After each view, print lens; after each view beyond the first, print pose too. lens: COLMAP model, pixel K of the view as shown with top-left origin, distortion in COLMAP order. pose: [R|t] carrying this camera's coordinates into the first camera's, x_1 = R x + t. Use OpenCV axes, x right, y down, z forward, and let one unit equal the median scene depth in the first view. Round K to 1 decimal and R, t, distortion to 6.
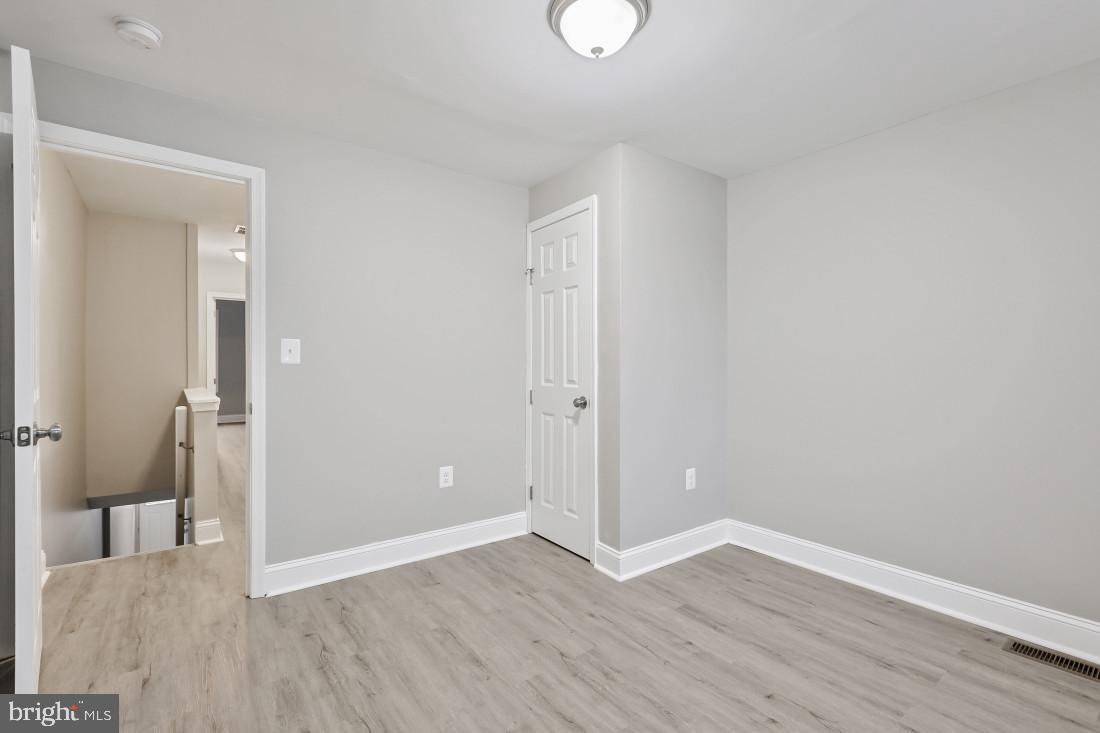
lens RADIAL K [[498.8, 0, 548.7], [0, 498.8, 369.4], [0, 0, 1]] dist [0.001357, 0.000500]
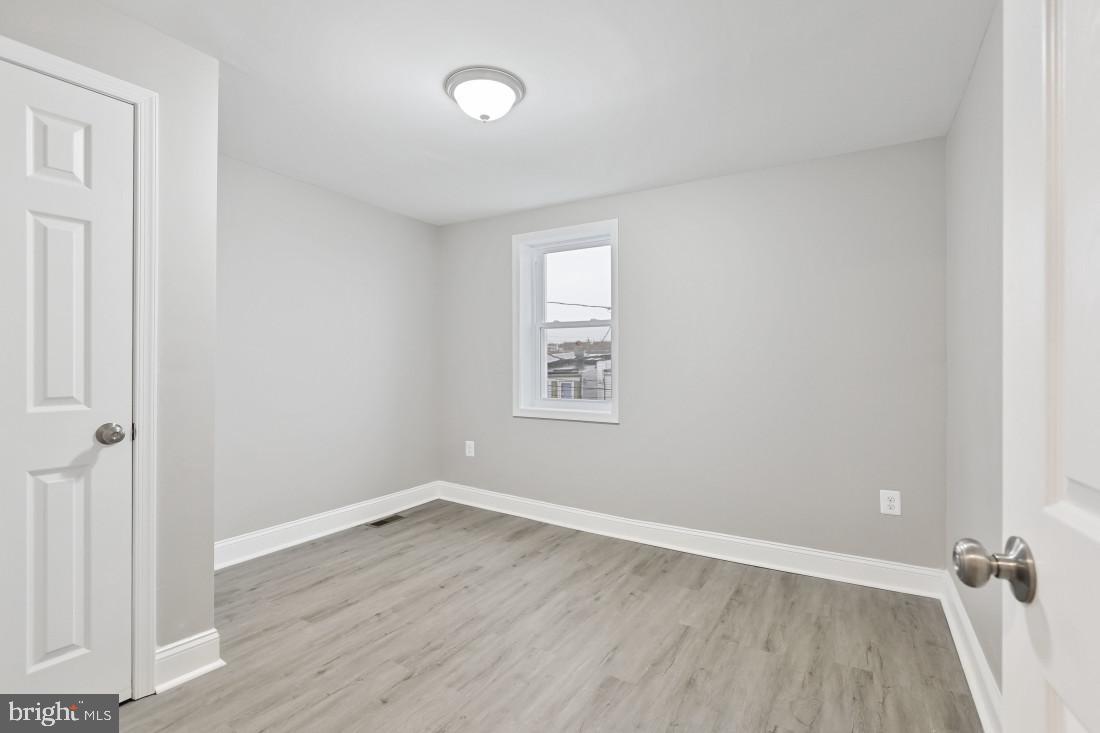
lens RADIAL K [[498.8, 0, 548.7], [0, 498.8, 369.4], [0, 0, 1]] dist [0.001357, 0.000500]
pose [[-0.371144, -0.016162, 0.928434, -0.833018], [-0.001041, 0.999855, 0.016989, -0.021532], [-0.928575, 0.005339, -0.371108, 0.982556]]
